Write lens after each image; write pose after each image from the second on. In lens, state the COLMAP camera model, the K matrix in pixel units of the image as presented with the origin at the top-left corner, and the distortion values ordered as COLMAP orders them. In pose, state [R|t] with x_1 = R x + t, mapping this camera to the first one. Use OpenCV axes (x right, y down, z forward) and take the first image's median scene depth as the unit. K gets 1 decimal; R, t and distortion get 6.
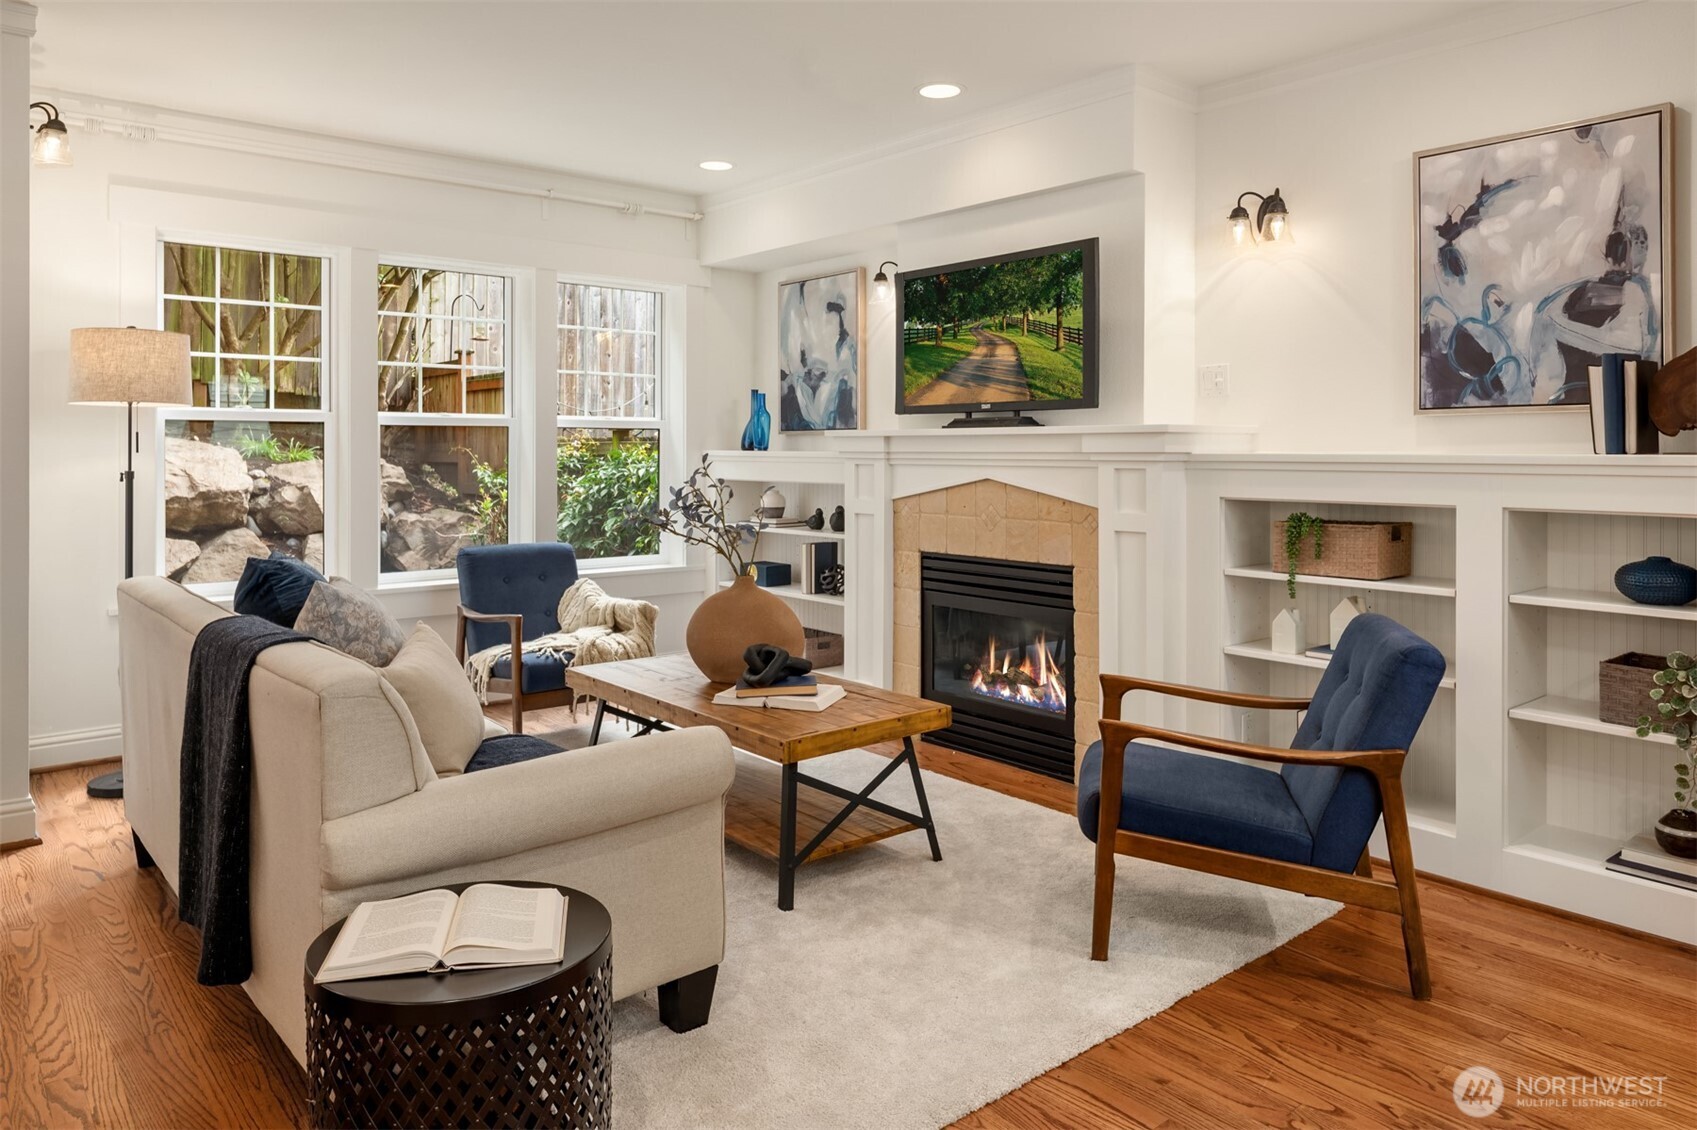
lens RADIAL K [[1134.5, 0, 842.6], [0, 1134.5, 448.2], [0, 0, 1]] dist [-0.006844, 0.004345]
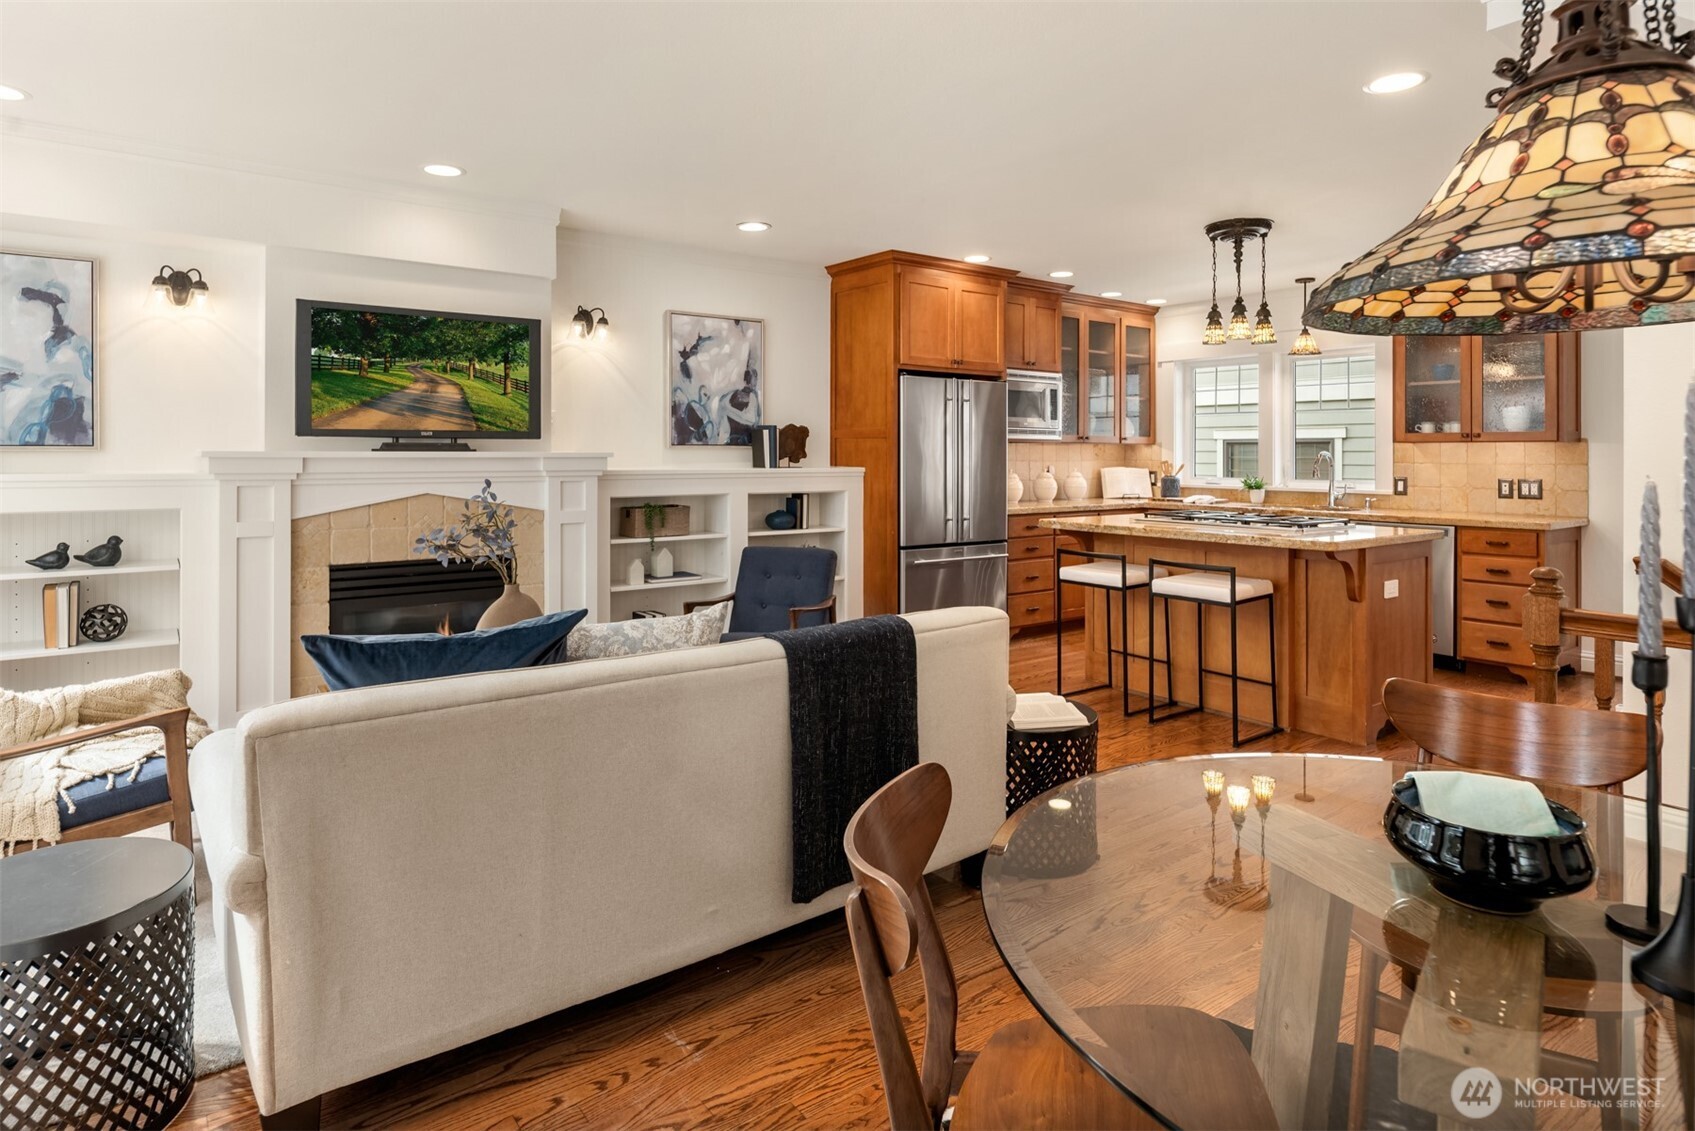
lens RADIAL K [[938.5, 0, 826.1], [0, 938.5, 448.2], [0, 0, 1]] dist [-0.002259, -0.006706]
pose [[0.063710, 0.006631, 0.997946, -0.897532], [-0.003306, 0.999974, -0.006434, -0.017030], [-0.997963, -0.002889, 0.063731, 0.547521]]
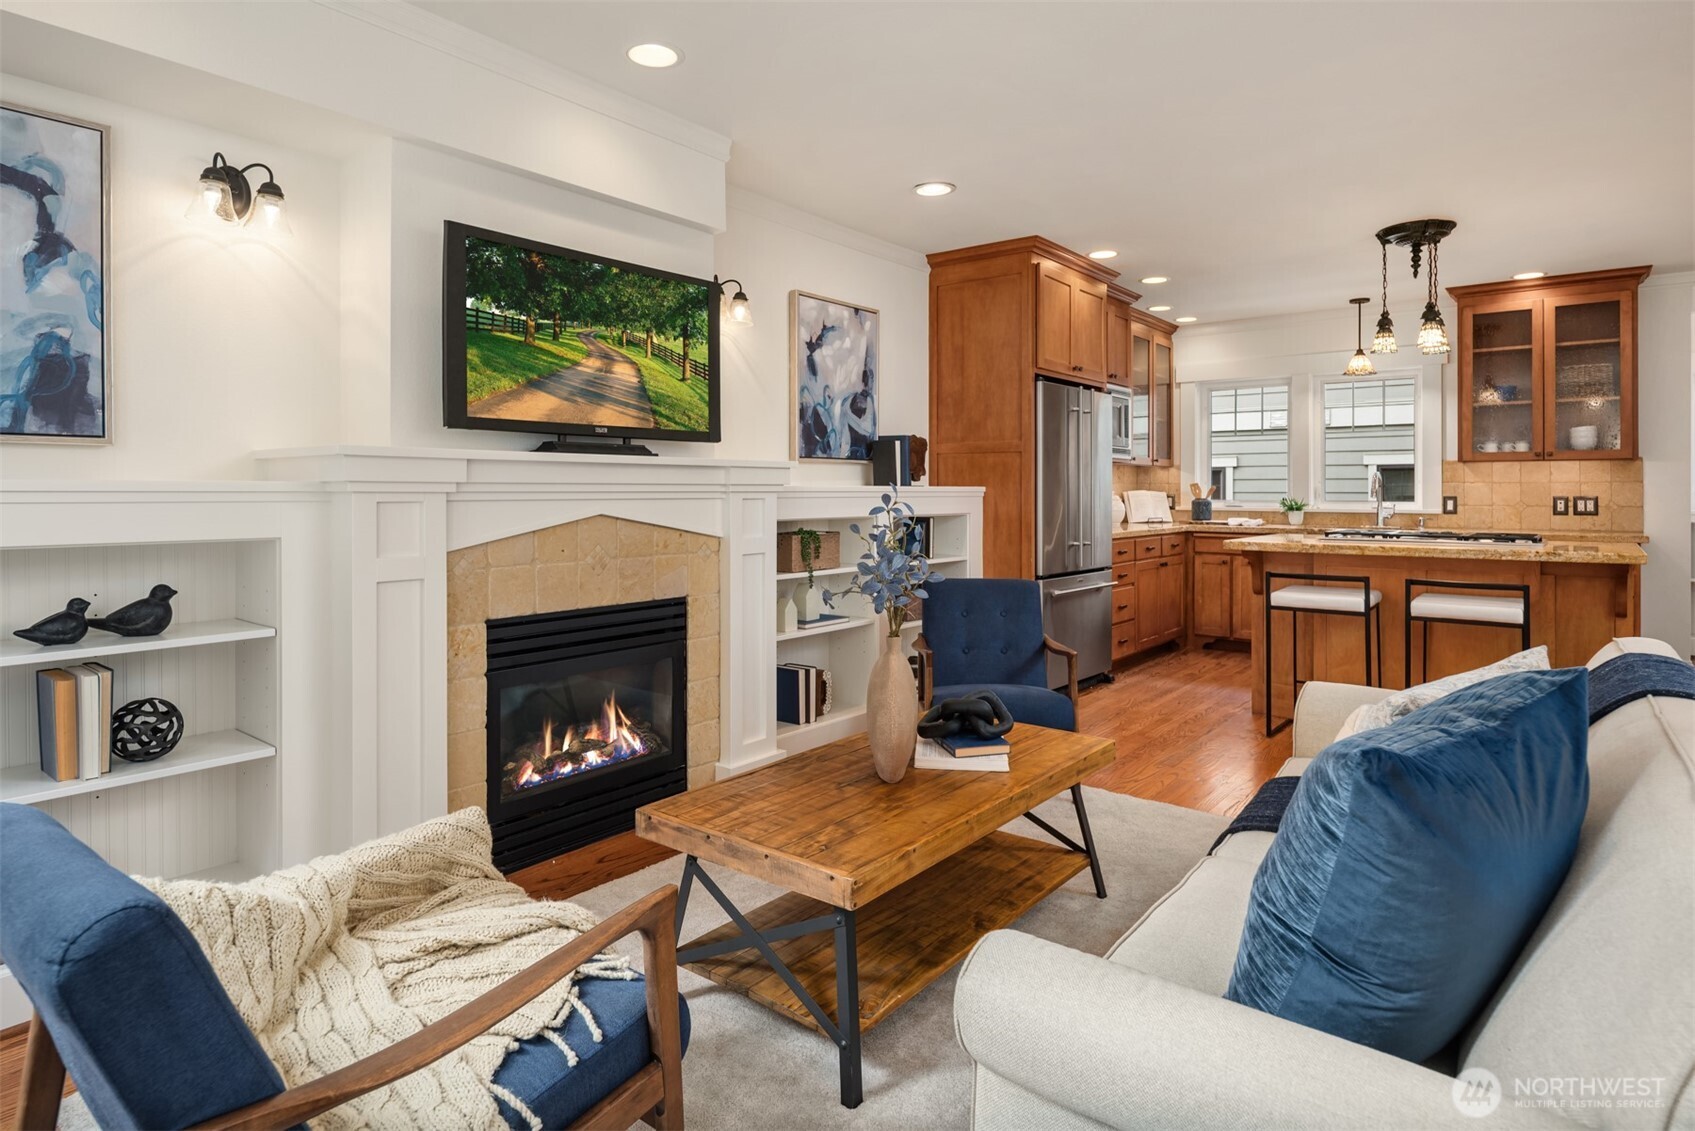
lens RADIAL K [[938.5, 0, 832.4], [0, 938.5, 484.1], [0, 0, 1]] dist [-0.002259, -0.006706]
pose [[-0.198028, 0.007890, 0.980165, -0.642388], [-0.000870, 0.999966, -0.008225, 0.010591], [-0.980196, -0.002481, -0.198015, 1.034485]]
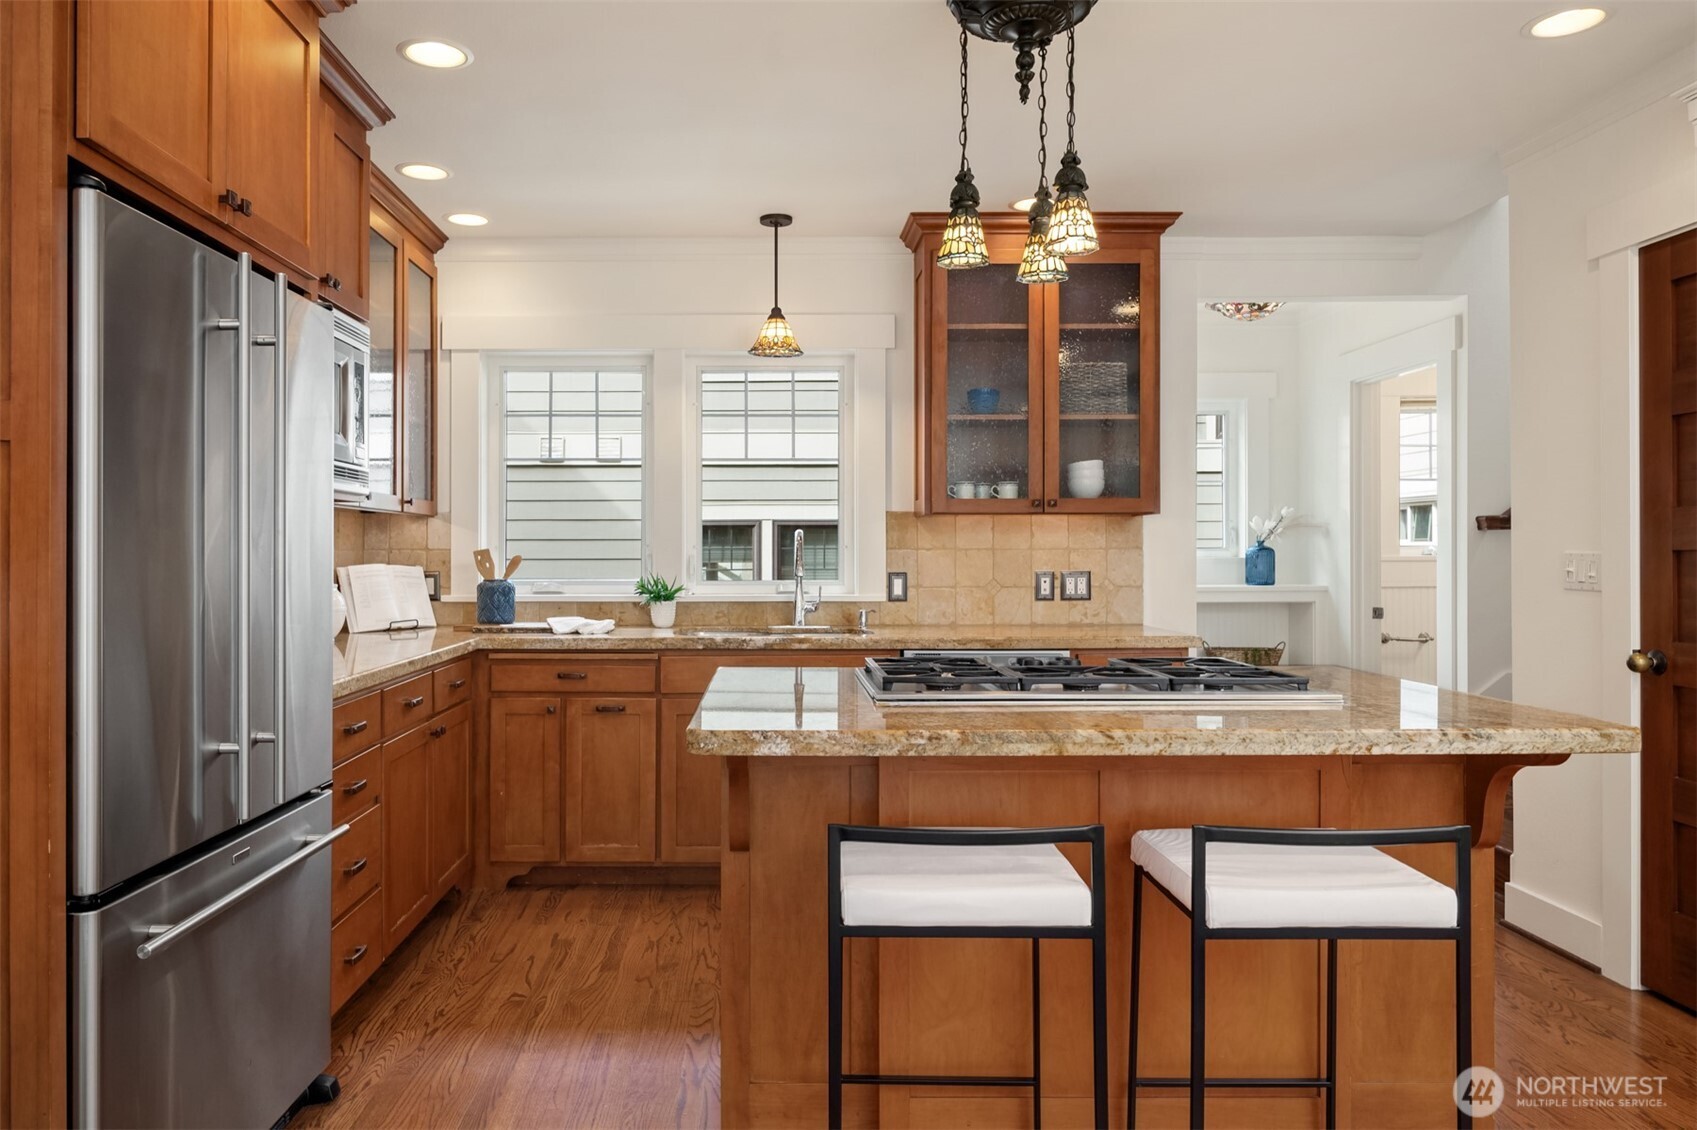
lens RADIAL K [[1134.5, 0, 771.0], [0, 1134.5, 571.1], [0, 0, 1]] dist [-0.006844, 0.004345]
pose [[-0.773937, -0.005106, 0.633242, 0.069851], [0.003161, 0.999924, 0.011925, 0.001931], [-0.633255, 0.011231, -0.773862, 0.669976]]
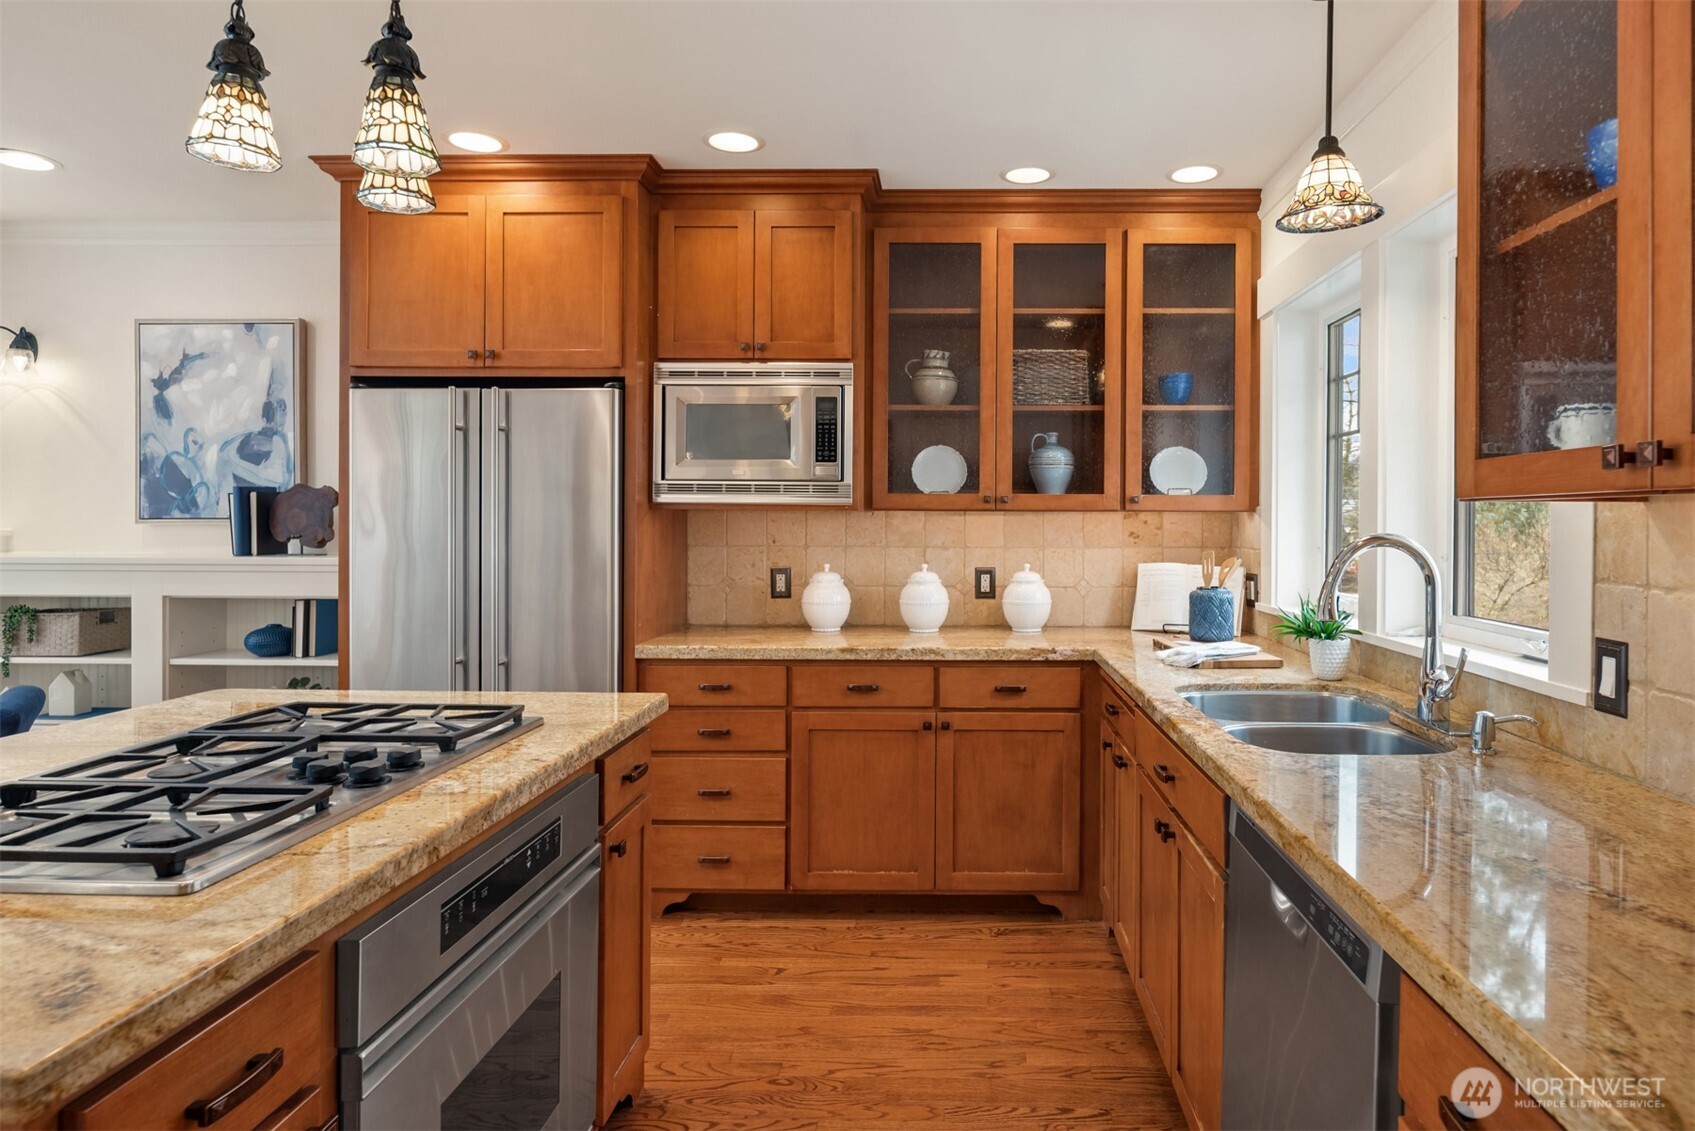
lens RADIAL K [[938.5, 0, 863.2], [0, 938.5, 526.0], [0, 0, 1]] dist [-0.002259, -0.006706]
pose [[0.651229, -0.001866, 0.758879, 0.203764], [-0.003000, 0.999983, 0.005033, -0.029377], [-0.758876, -0.005554, 0.651212, -0.273808]]
